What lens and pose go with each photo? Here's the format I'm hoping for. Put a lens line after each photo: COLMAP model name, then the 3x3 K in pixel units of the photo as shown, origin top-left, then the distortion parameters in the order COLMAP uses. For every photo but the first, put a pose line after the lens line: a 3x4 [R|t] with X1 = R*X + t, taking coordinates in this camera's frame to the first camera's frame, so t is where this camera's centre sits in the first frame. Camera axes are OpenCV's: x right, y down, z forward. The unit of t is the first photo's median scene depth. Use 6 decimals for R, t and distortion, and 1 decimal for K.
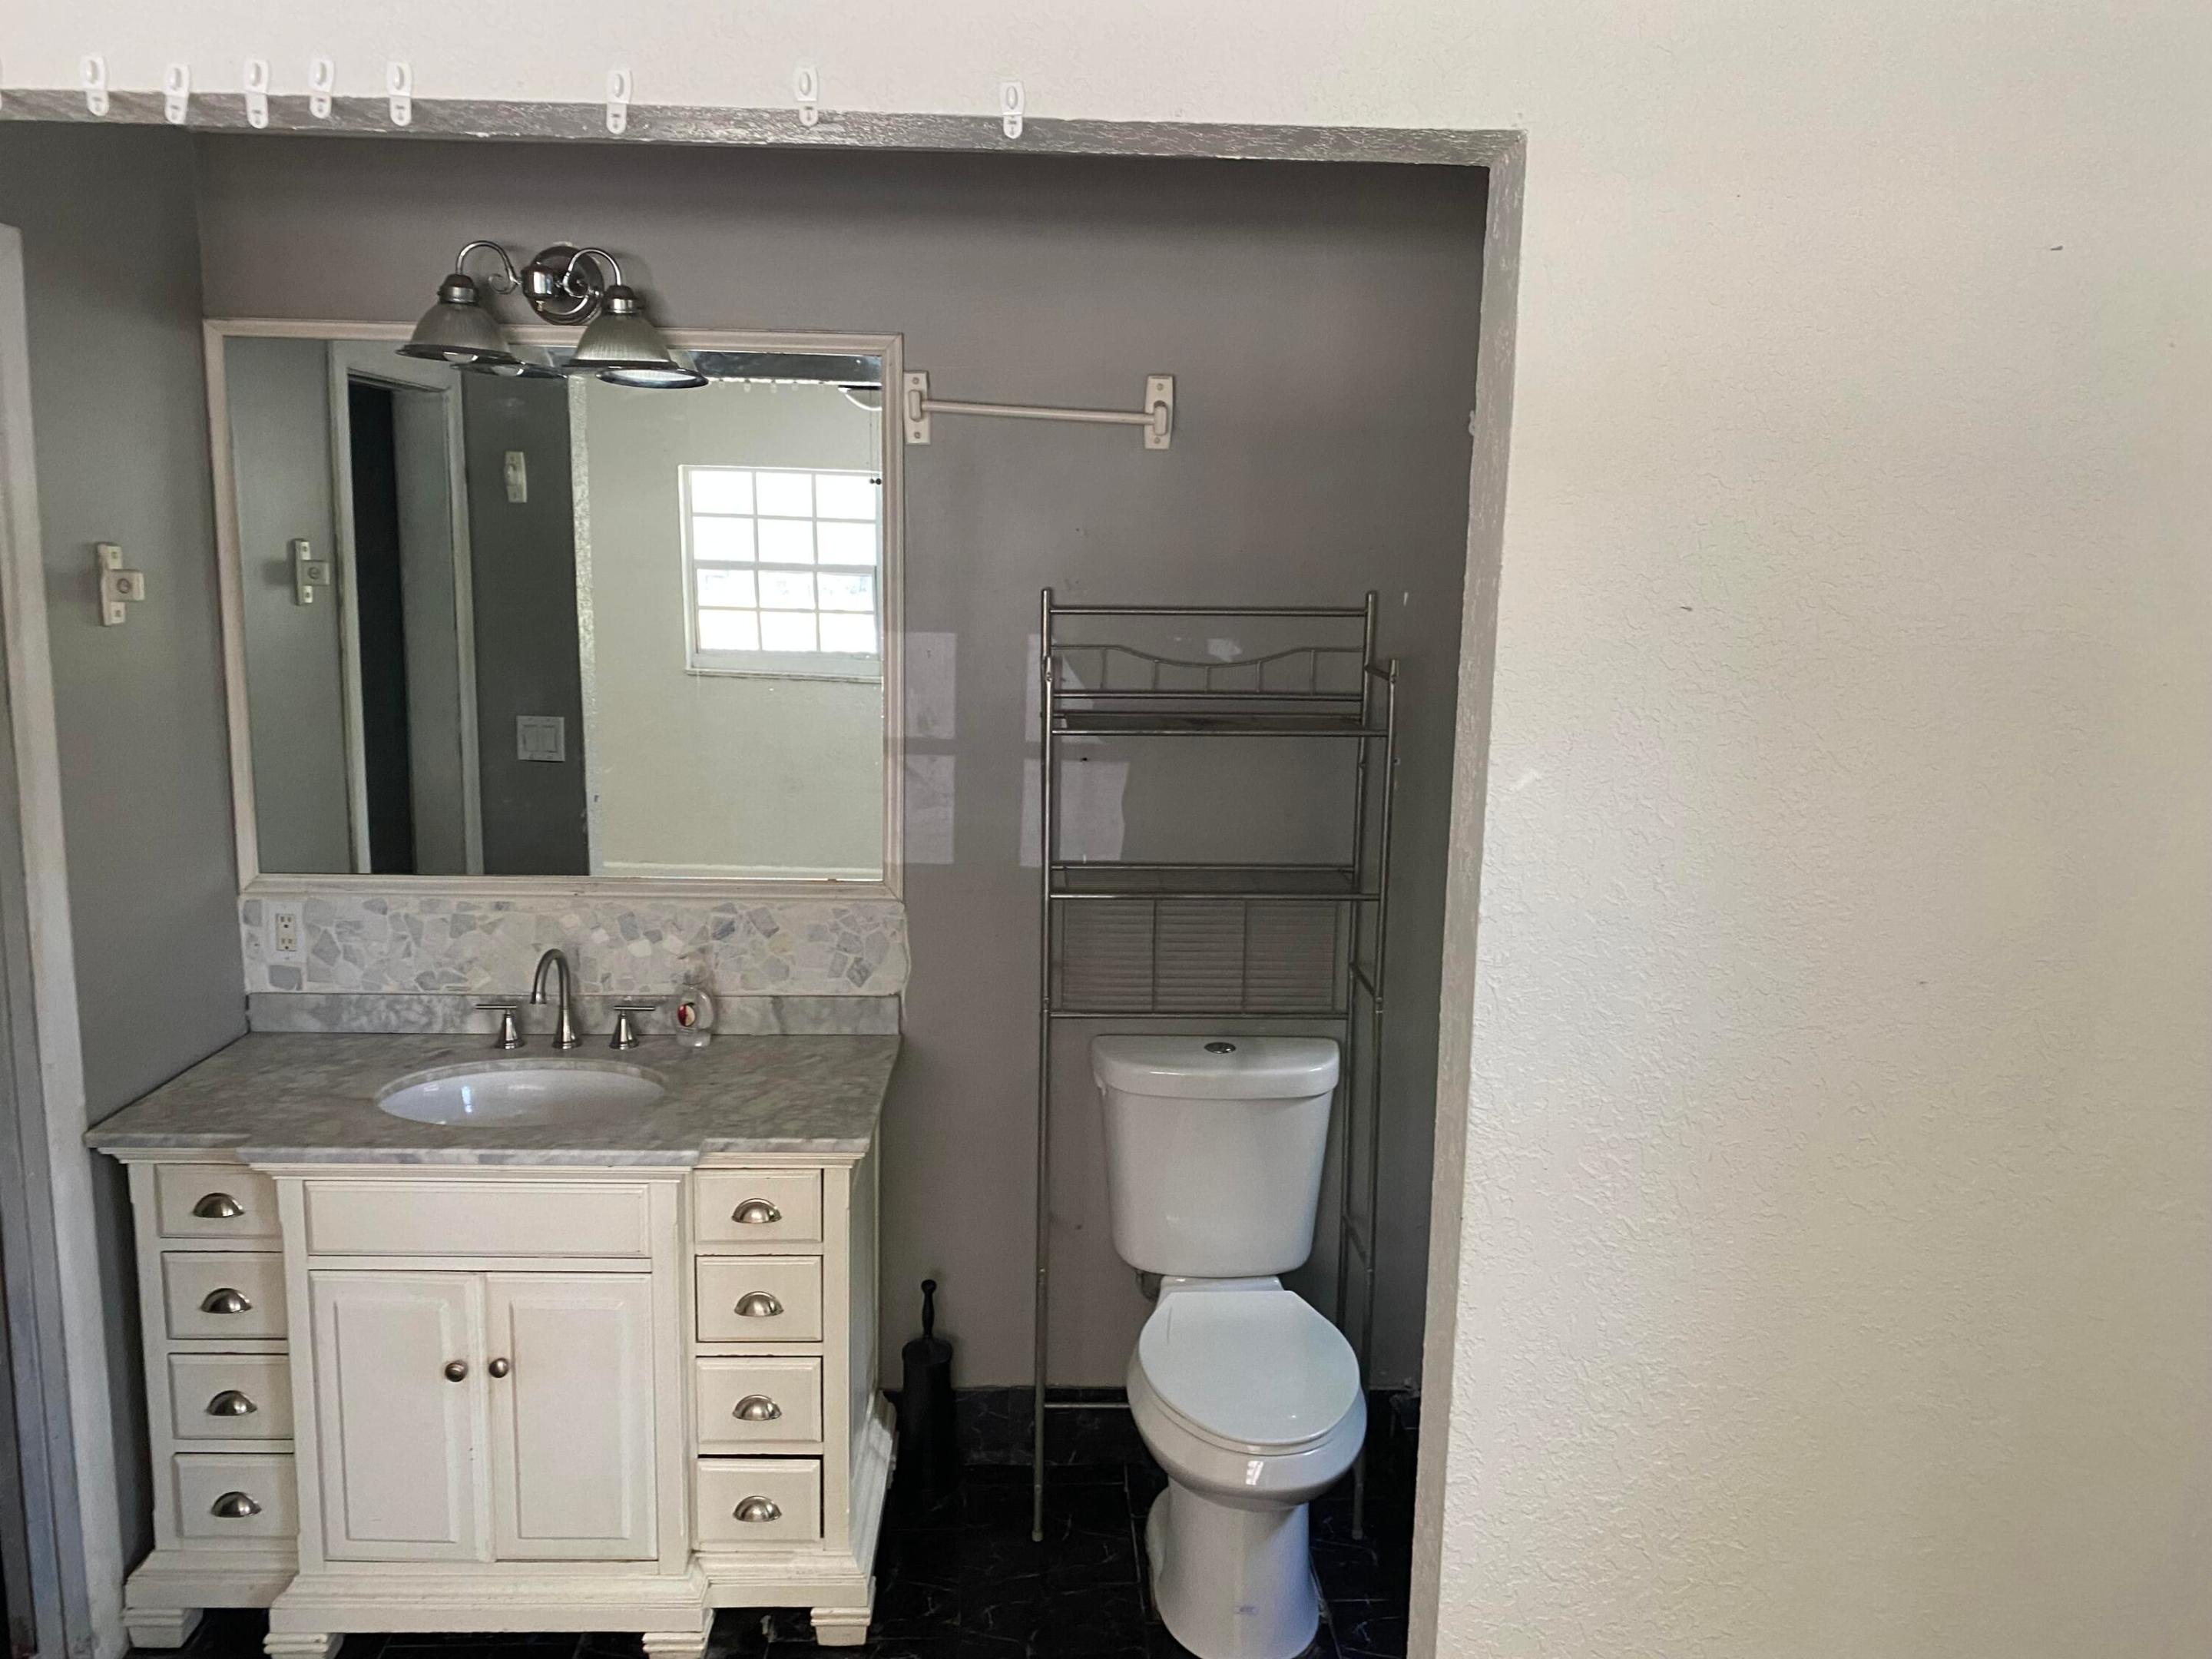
lens RADIAL K [[1690.8, 0, 1106.0], [0, 1690.8, 829.5], [0, 0, 1]] dist [0.179630, -0.507098]
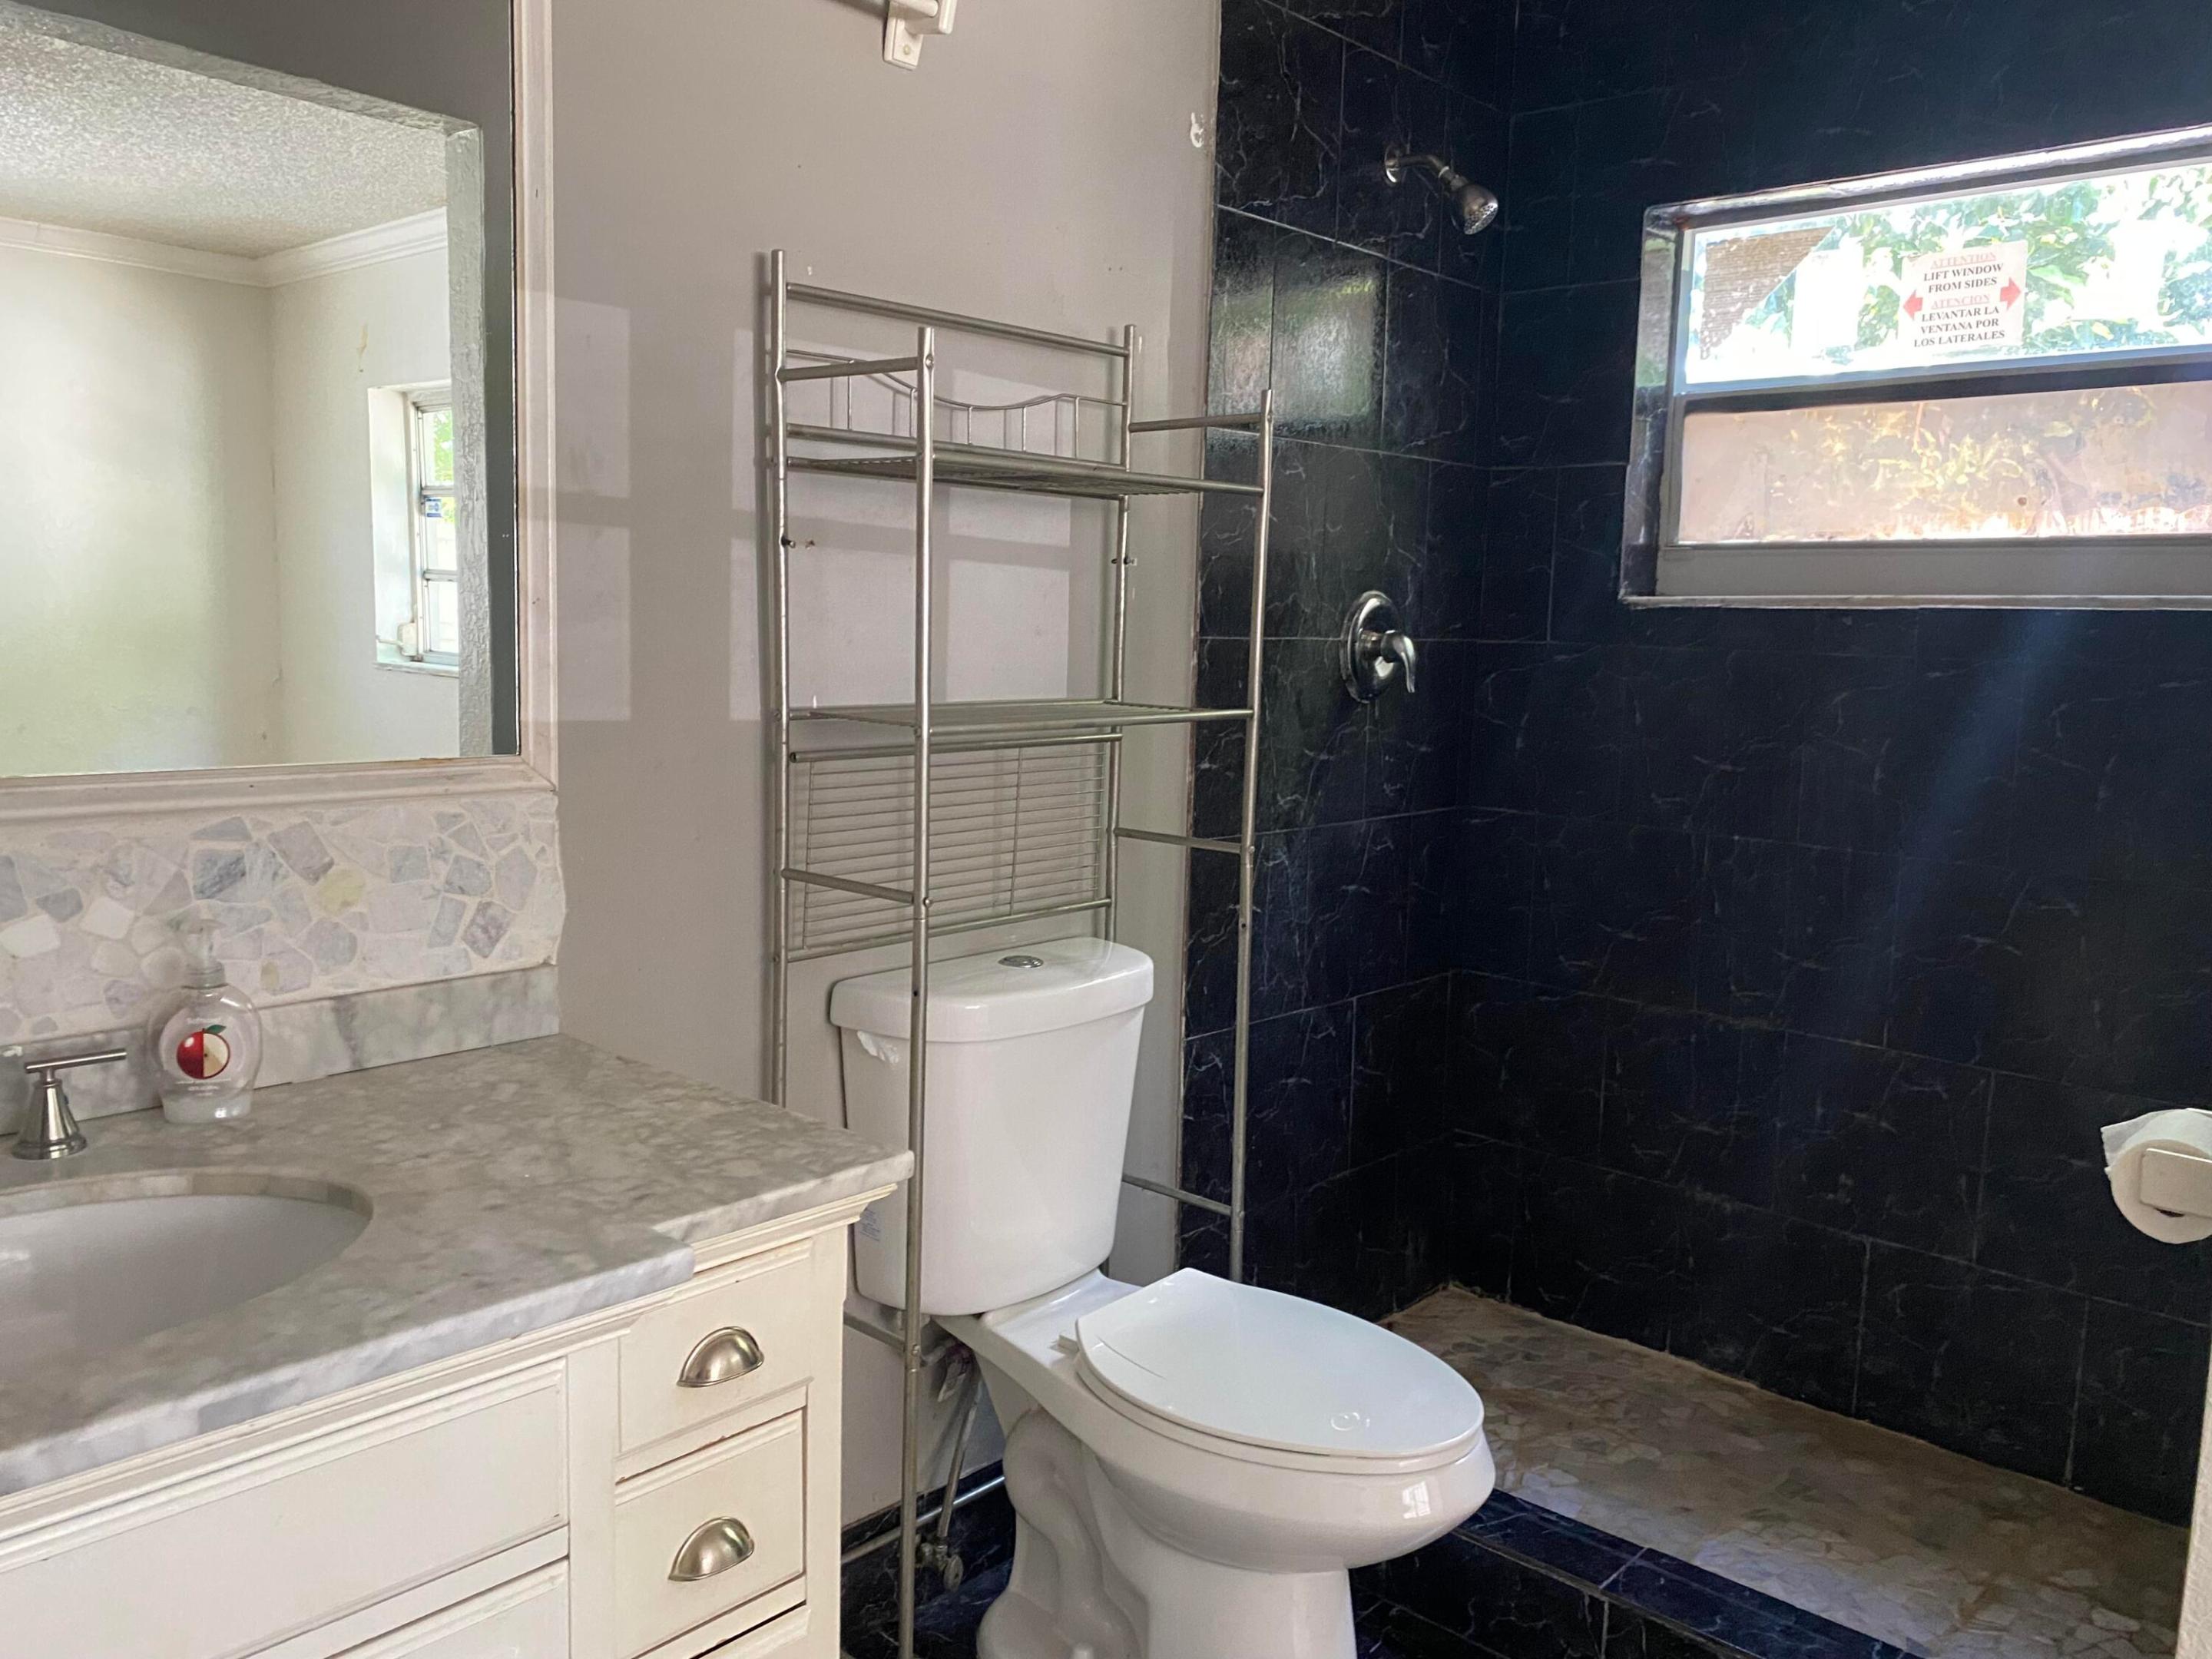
lens RADIAL K [[1696.0, 0, 1111.3], [0, 1696.0, 802.9], [0, 0, 1]] dist [0.043409, -0.054702]
pose [[0.701430, -0.083077, 0.707880, -0.390232], [0.112780, 0.993608, 0.004857, 0.064662], [-0.703759, 0.076428, 0.706316, 0.479989]]
